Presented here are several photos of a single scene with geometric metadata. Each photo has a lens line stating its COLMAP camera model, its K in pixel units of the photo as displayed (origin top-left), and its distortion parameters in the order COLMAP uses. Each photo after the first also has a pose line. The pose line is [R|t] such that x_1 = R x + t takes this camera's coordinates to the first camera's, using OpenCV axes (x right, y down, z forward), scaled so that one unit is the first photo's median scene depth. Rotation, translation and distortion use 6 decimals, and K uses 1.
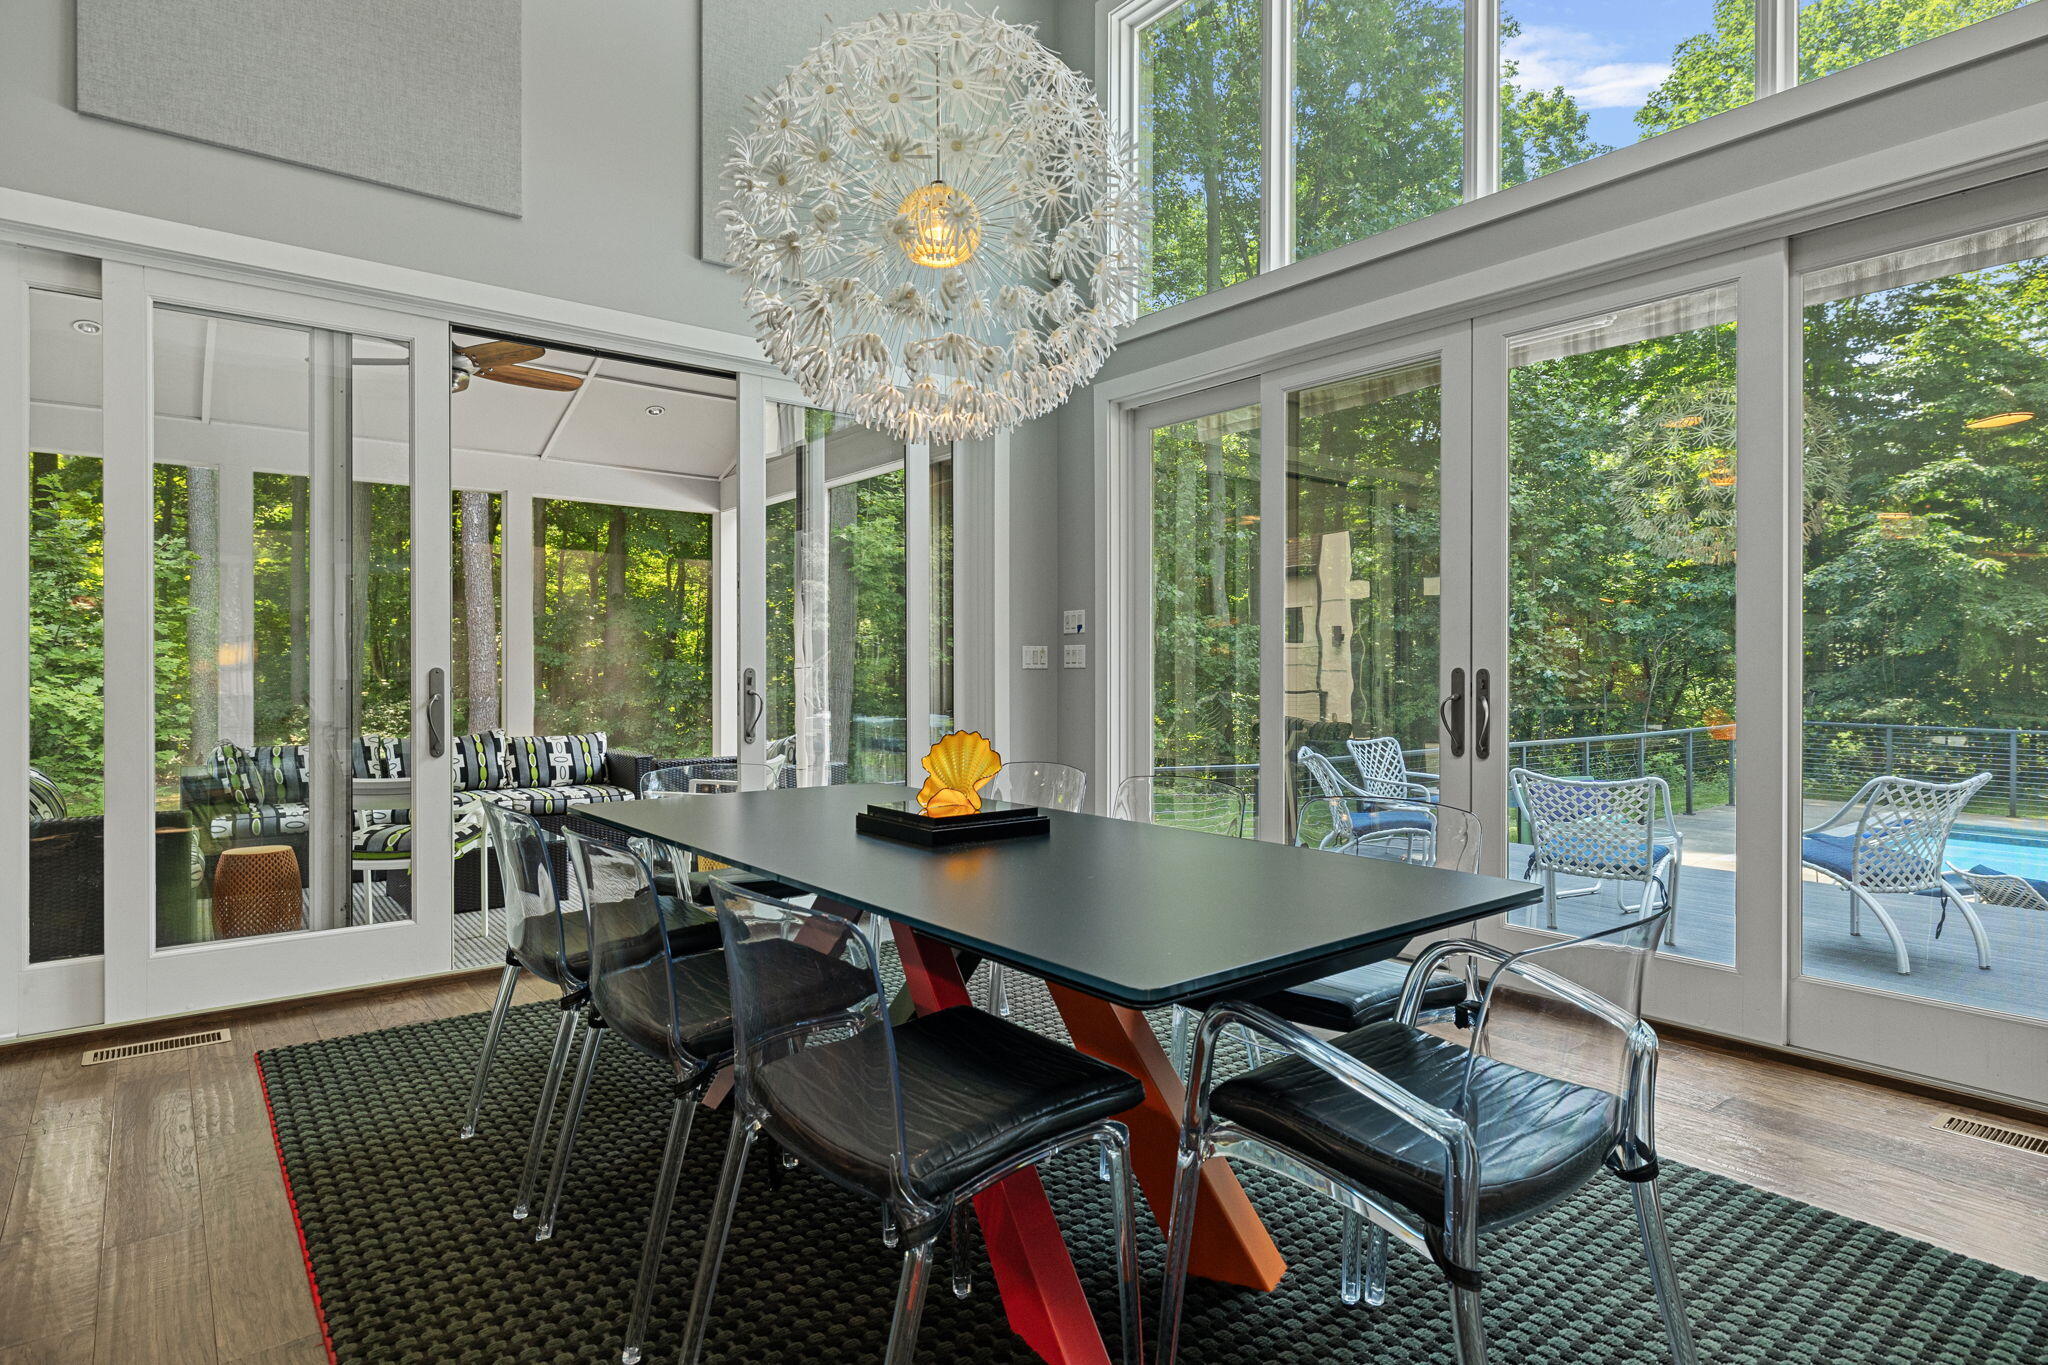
lens RADIAL K [[1078.5, 0, 1024.0], [0, 1078.5, 682.5], [0, 0, 1]] dist [0.000327, -0.001624]
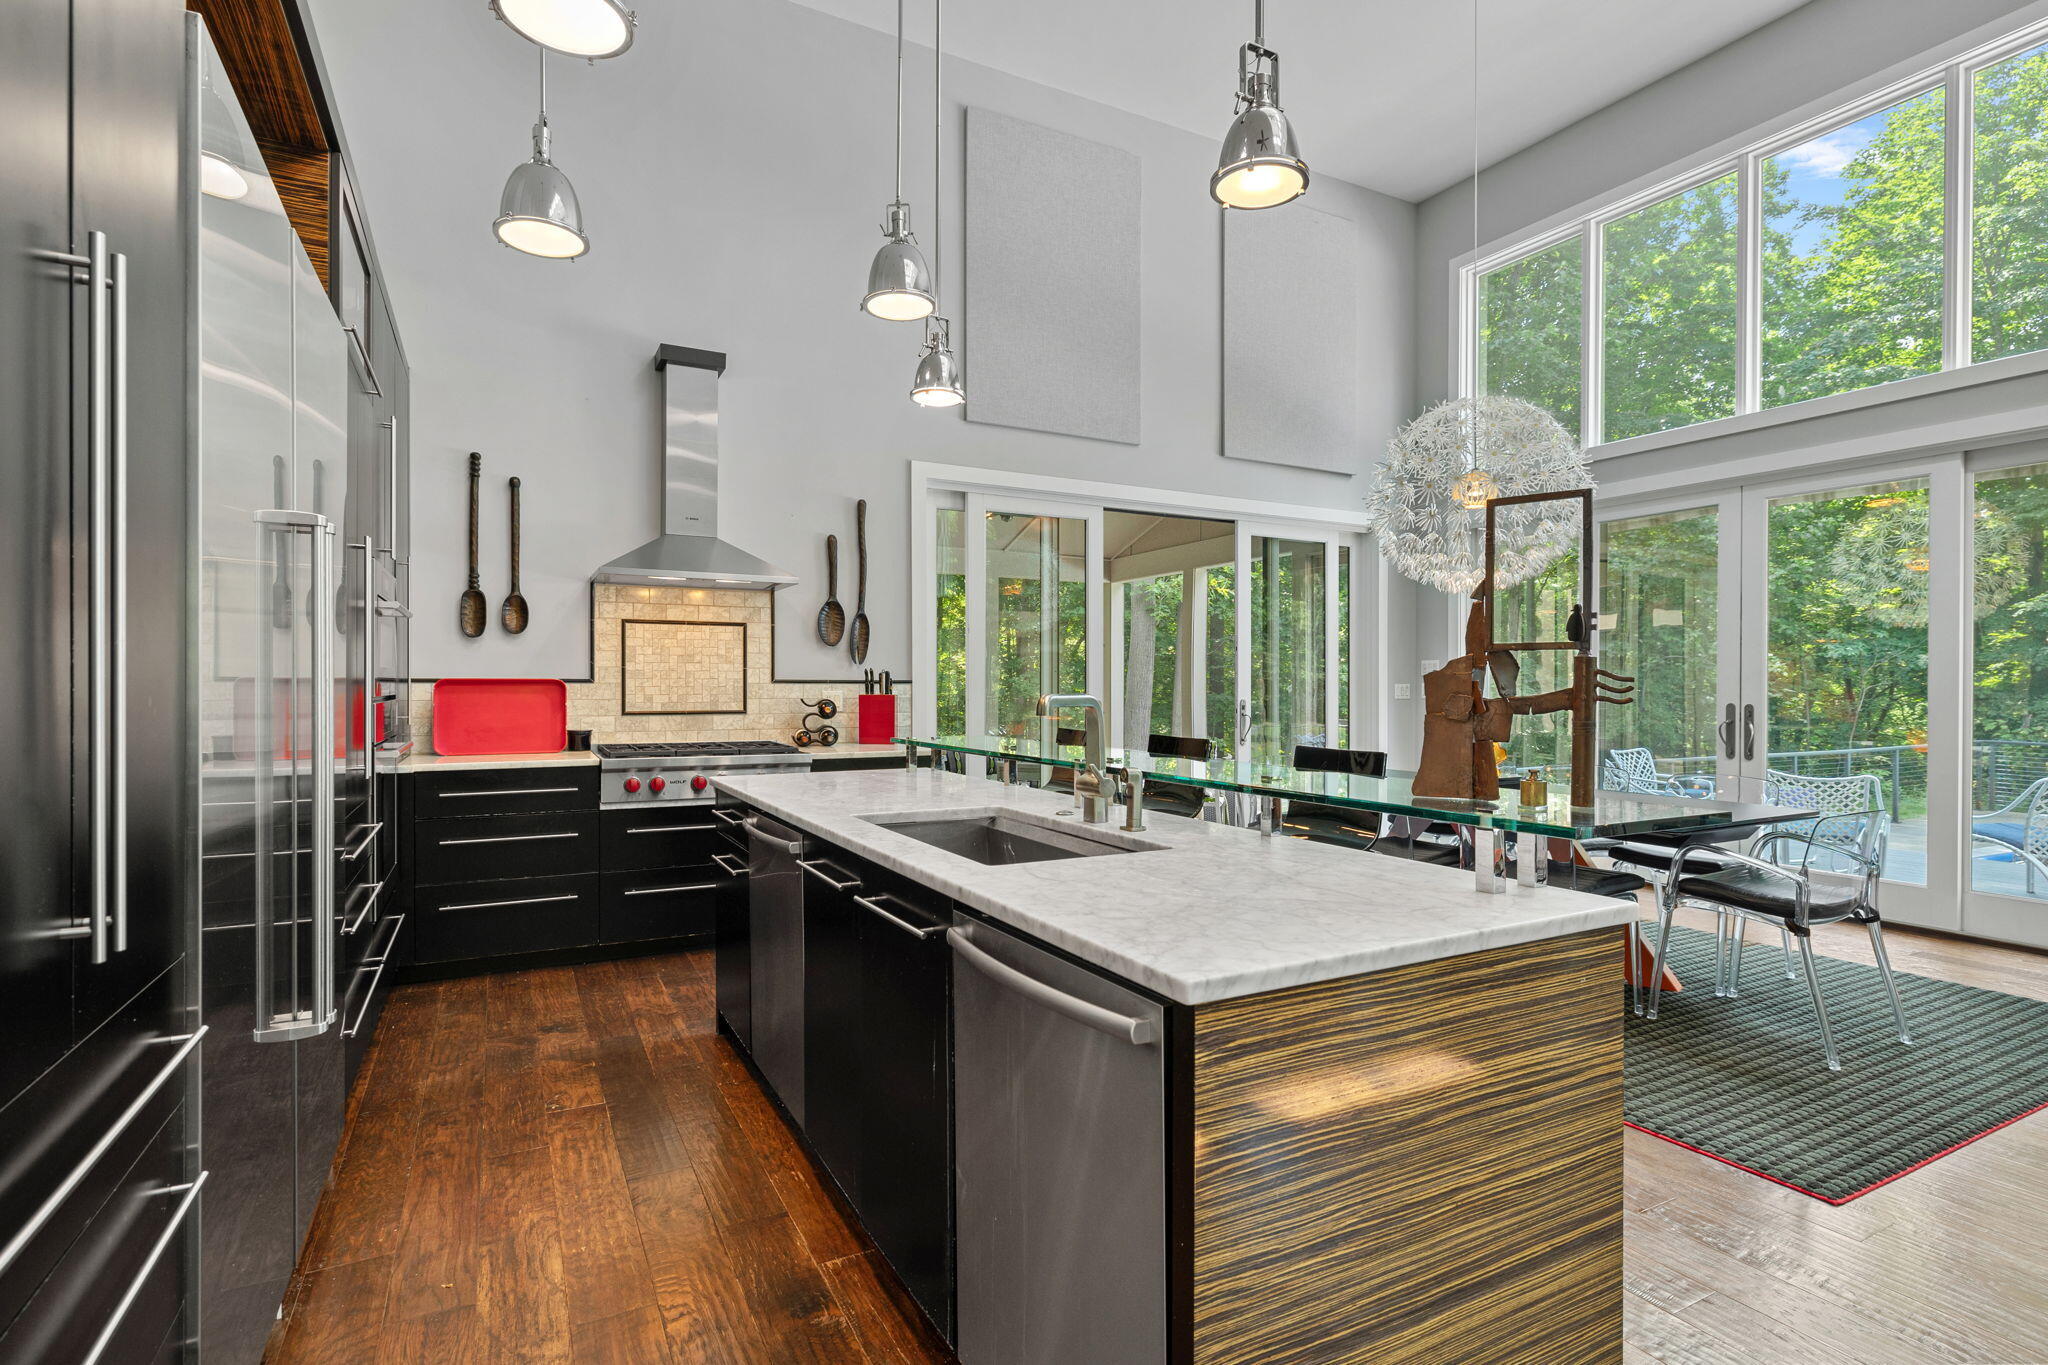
lens RADIAL K [[977.3, 0, 1023.6], [0, 977.3, 696.2], [0, 0, 1]] dist [-0.000337, 0.001628]
pose [[0.984550, 0.004171, -0.175056, -0.282178], [-0.004317, 0.999991, -0.000455, -0.014262], [0.175052, 0.001203, 0.984558, -0.459498]]
